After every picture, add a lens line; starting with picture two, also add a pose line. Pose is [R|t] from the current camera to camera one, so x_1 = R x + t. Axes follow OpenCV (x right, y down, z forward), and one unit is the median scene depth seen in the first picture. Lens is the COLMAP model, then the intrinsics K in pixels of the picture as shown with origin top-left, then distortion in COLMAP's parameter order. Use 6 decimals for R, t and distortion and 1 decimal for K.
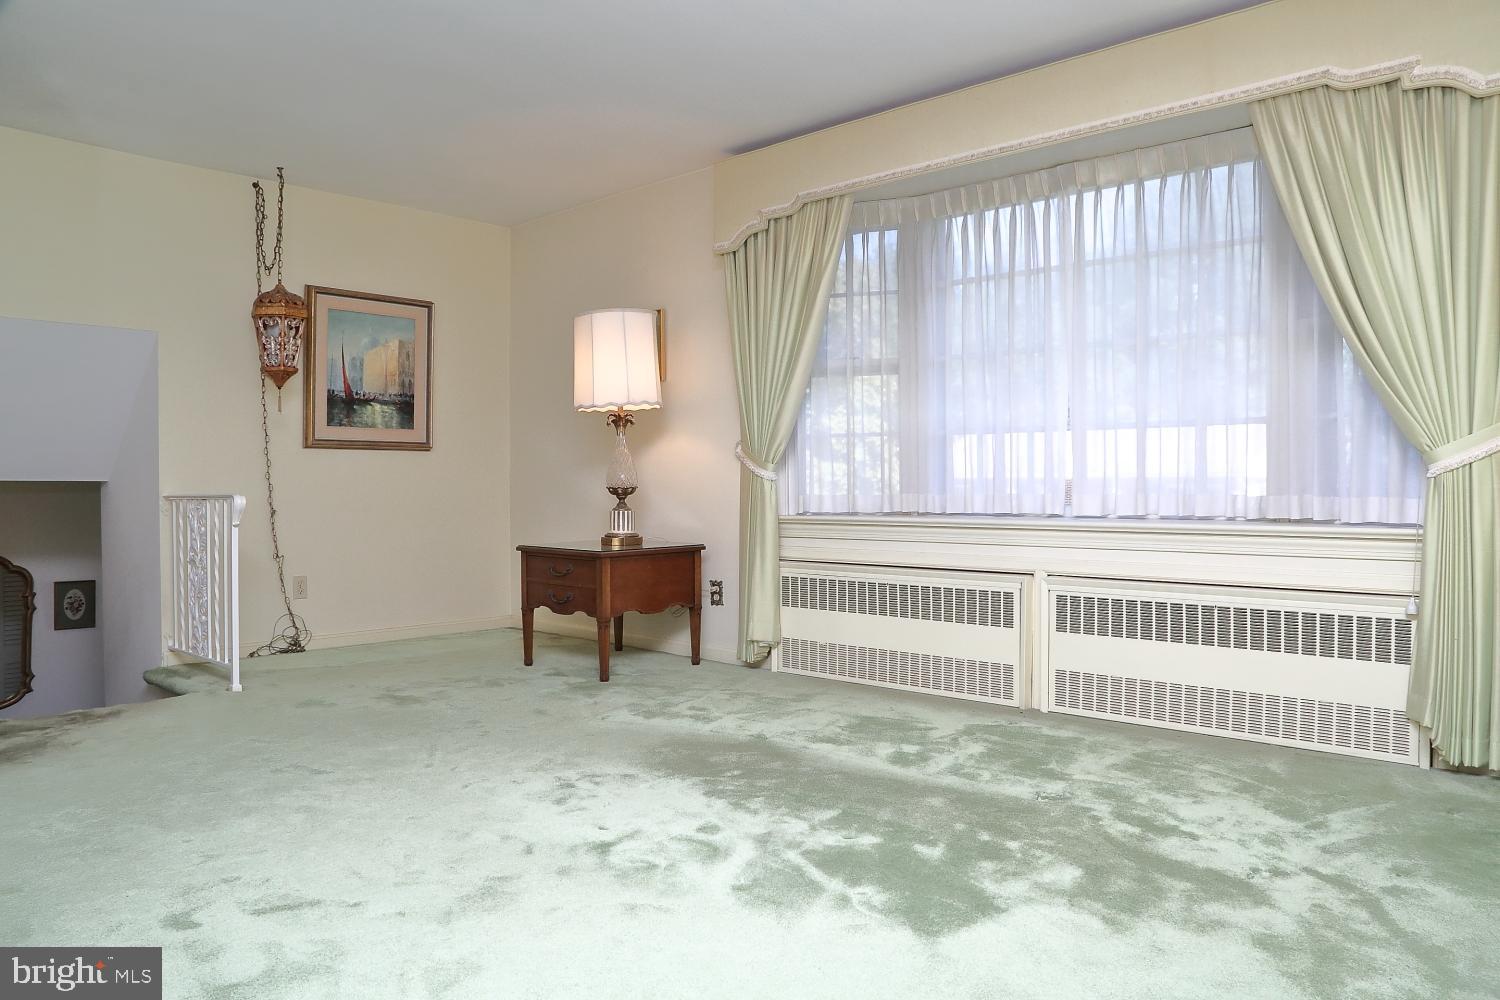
lens RADIAL K [[1171.0, 0, 744.2], [0, 1171.0, 494.2], [0, 0, 1]] dist [0.013382, 0.001978]
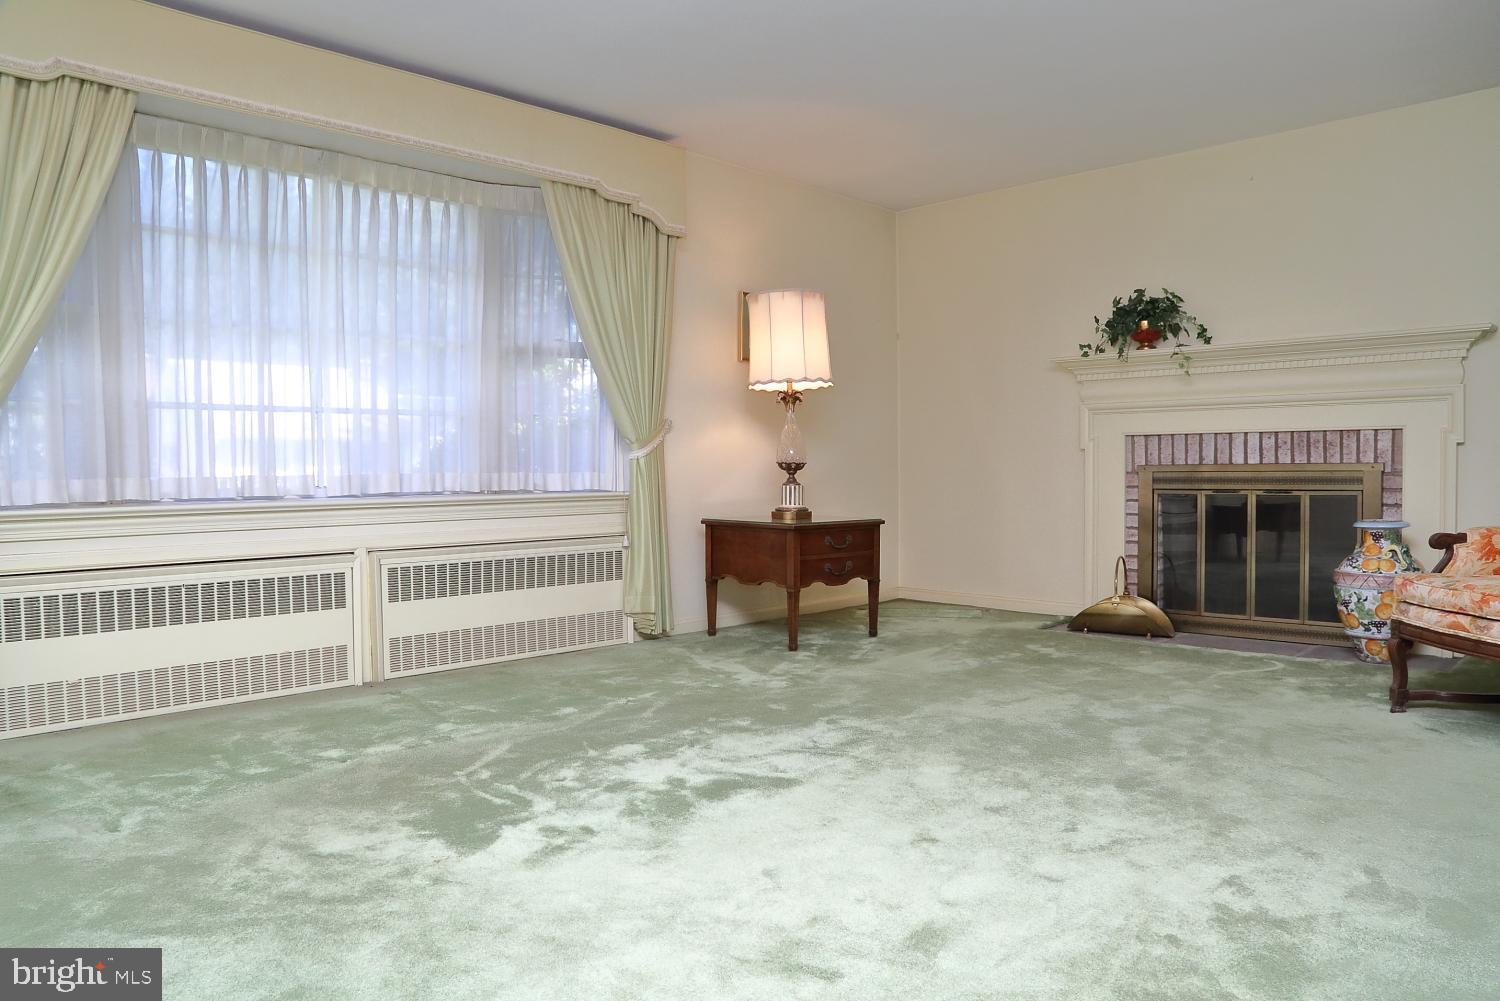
lens RADIAL K [[1052.3, 0, 749.7], [0, 1052.3, 497.0], [0, 0, 1]] dist [-0.066595, 0.018906]
pose [[-0.004959, -0.029029, 0.999566, -0.832541], [0.012819, 0.999495, 0.029090, -0.002590], [-0.999906, 0.012957, -0.004584, 0.832153]]
